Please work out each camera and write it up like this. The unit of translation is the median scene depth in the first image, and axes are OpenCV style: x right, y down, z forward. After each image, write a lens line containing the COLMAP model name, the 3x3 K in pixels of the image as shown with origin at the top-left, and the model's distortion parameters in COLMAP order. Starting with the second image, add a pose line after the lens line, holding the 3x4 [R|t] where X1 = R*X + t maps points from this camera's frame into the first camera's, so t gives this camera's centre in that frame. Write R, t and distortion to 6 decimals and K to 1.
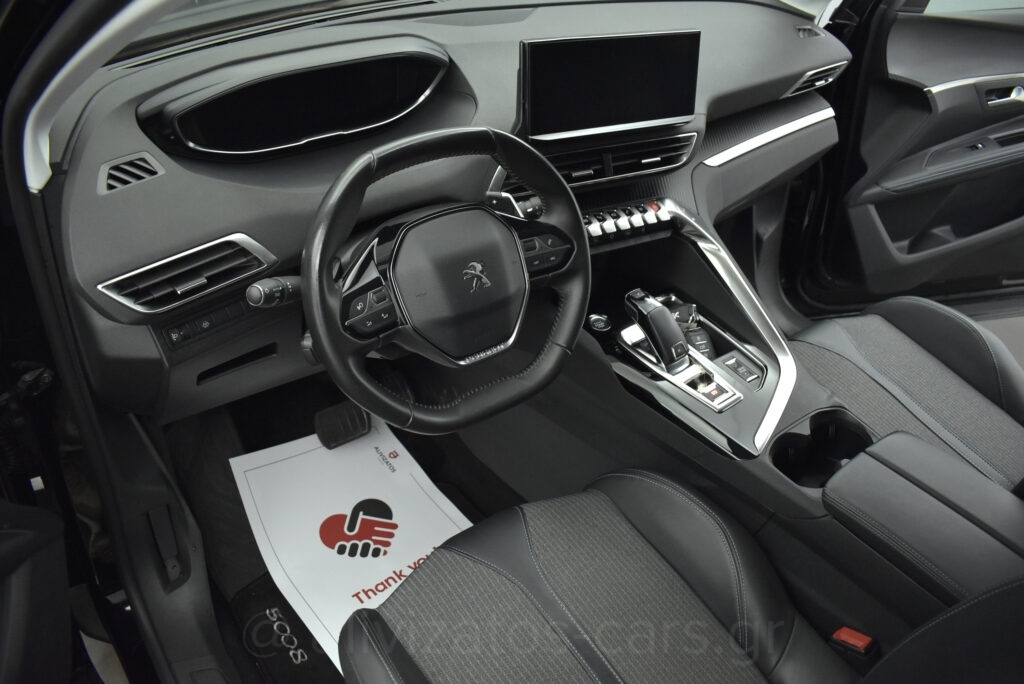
lens RADIAL K [[792.4, 0, 512.0], [0, 792.4, 342.0], [0, 0, 1]] dist [-0.101142, 0.008137]
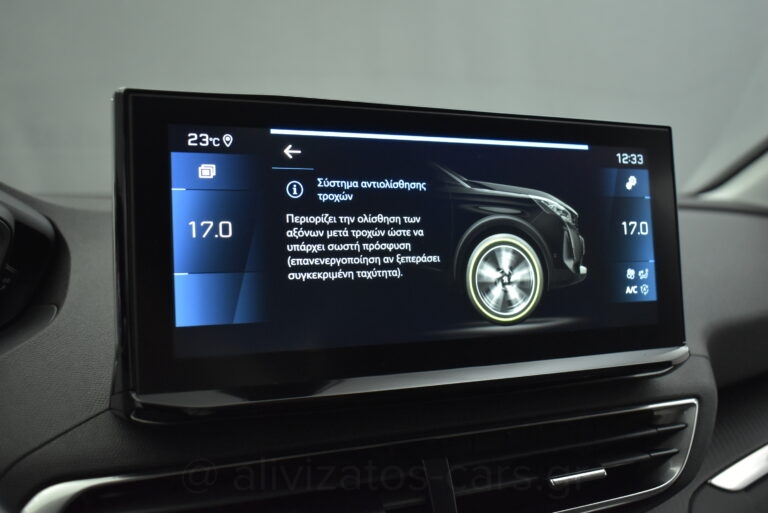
lens RADIAL K [[779.8, 0, 384.0], [0, 779.8, 256.5], [0, 0, 1]] dist [-0.077470, 0.005898]
pose [[0.996039, -0.037328, -0.080700, 0.128429], [-0.008603, 0.862890, -0.505319, -0.150078], [0.088498, 0.504012, 0.859151, 0.683420]]
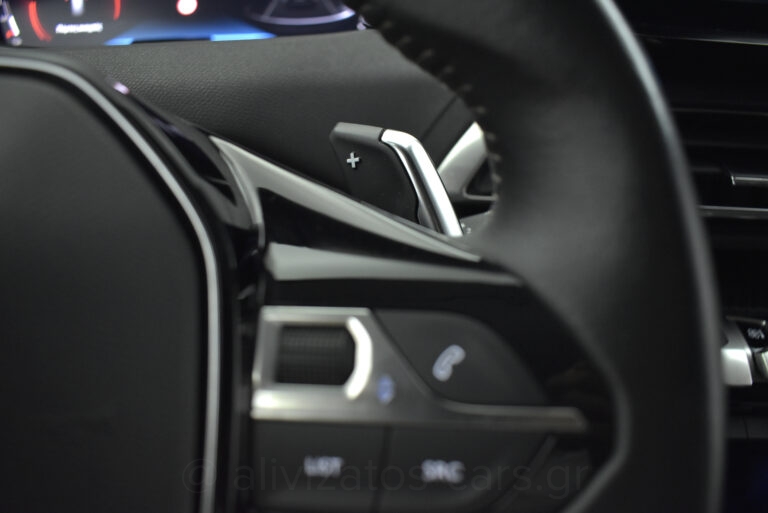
lens RADIAL K [[594.3, 0, 384.0], [0, 594.3, 256.5], [0, 0, 1]] dist [-0.101142, 0.008137]
pose [[0.846074, 0.163182, -0.507475, 0.078090], [-0.283959, 0.943648, -0.169986, -0.102107], [0.451139, 0.287923, 0.844733, 0.738335]]
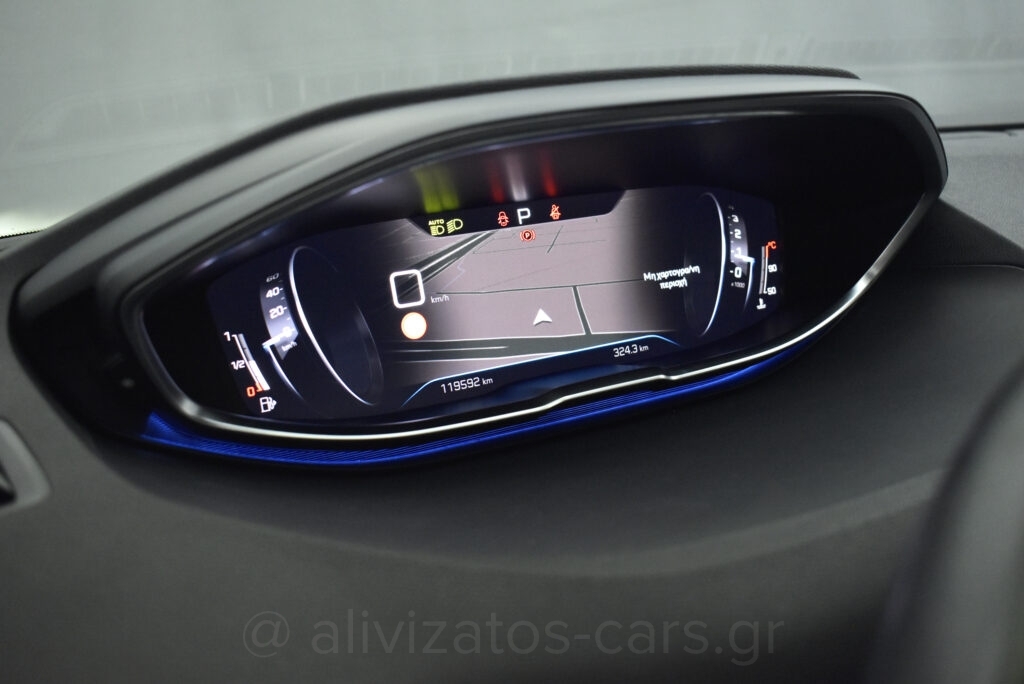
lens RADIAL K [[1039.7, 0, 512.0], [0, 1039.7, 342.0], [0, 0, 1]] dist [-0.077470, 0.005898]
pose [[0.984436, -0.059434, -0.165387, -0.196042], [-0.005380, 0.930446, -0.366389, -0.116536], [0.175659, 0.361576, 0.915645, 0.558223]]
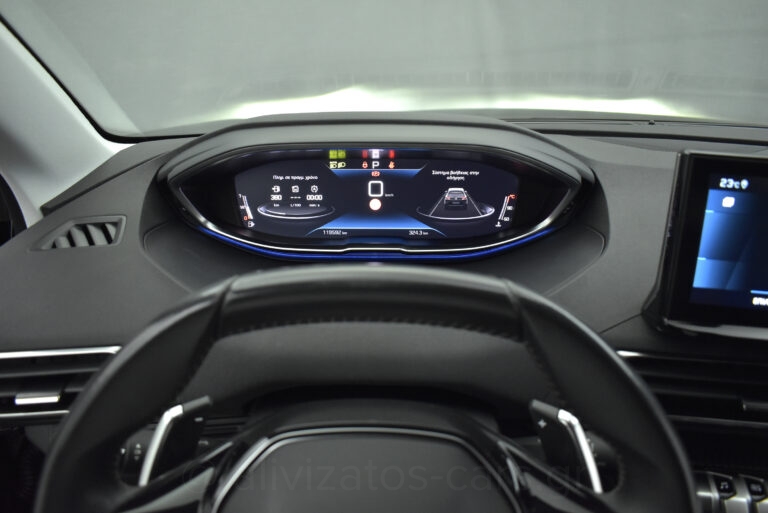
lens RADIAL K [[594.3, 0, 384.0], [0, 594.3, 256.5], [0, 0, 1]] dist [-0.101142, 0.008137]
pose [[0.792372, 0.189665, -0.579804, 0.085891], [-0.332998, 0.930825, -0.150591, -0.162660], [0.511135, 0.312397, 0.800718, 0.521004]]
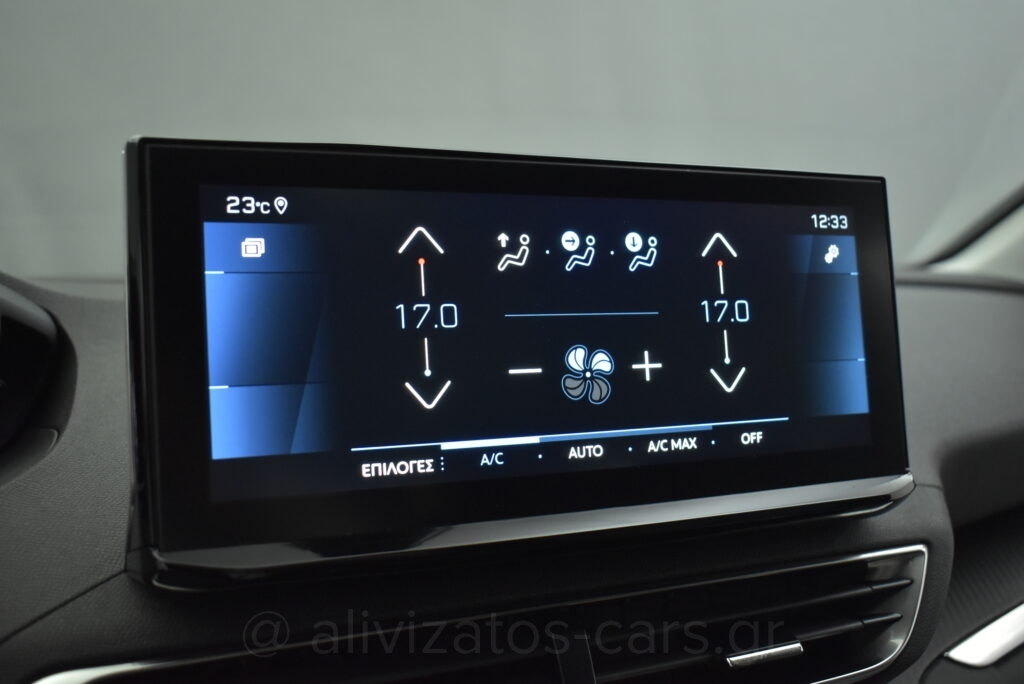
lens RADIAL K [[1039.7, 0, 512.0], [0, 1039.7, 342.0], [0, 0, 1]] dist [-0.077470, 0.005898]
pose [[0.995313, -0.050508, -0.082463, 0.133533], [0.001063, 0.858416, -0.512953, -0.154627], [0.096695, 0.510462, 0.854447, 0.687021]]
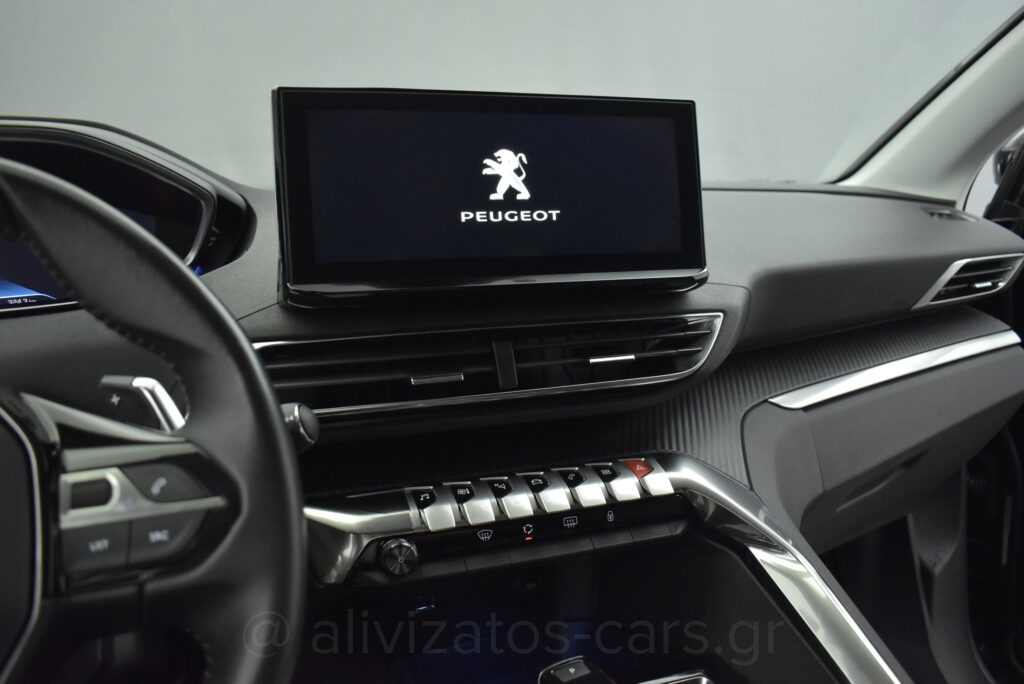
lens RADIAL K [[792.4, 0, 512.0], [0, 792.4, 342.0], [0, 0, 1]] dist [-0.101142, 0.008137]
pose [[0.979726, -0.047466, -0.194637, 0.215769], [-0.043570, 0.897793, -0.438257, -0.037270], [0.195546, 0.437852, 0.877523, 0.597269]]
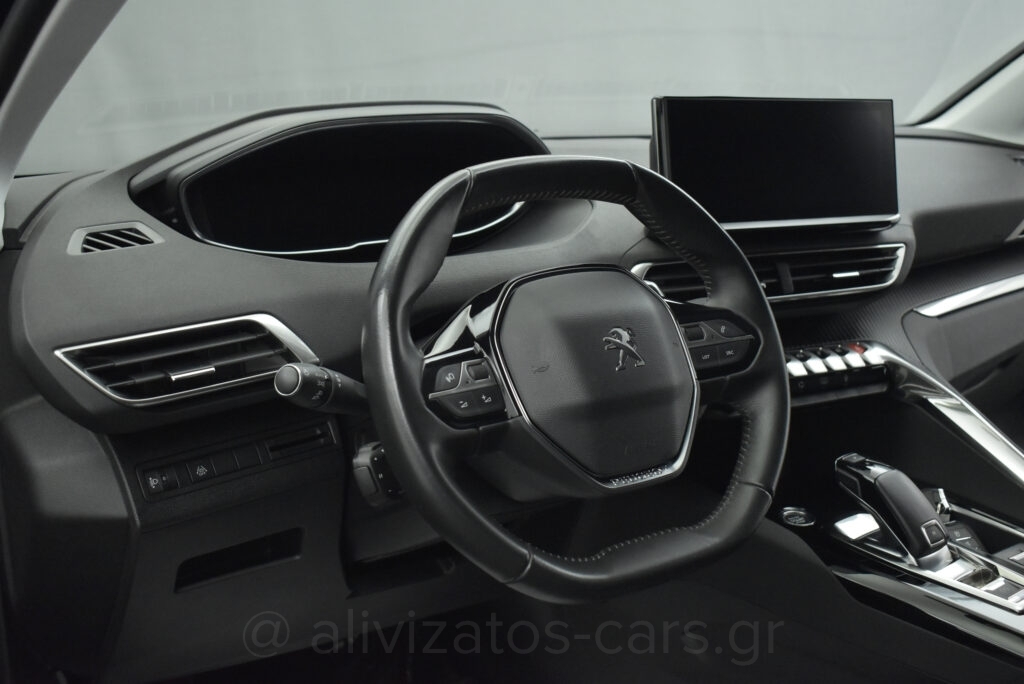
lens RADIAL K [[1125.4, 0, 512.0], [0, 1125.4, 342.0], [0, 0, 1]] dist [-0.080259, 0.013168]
pose [[0.996724, -0.051244, -0.062580, -0.058964], [0.022318, 0.917906, -0.396169, 0.211370], [0.077744, 0.393474, 0.916043, 0.103325]]
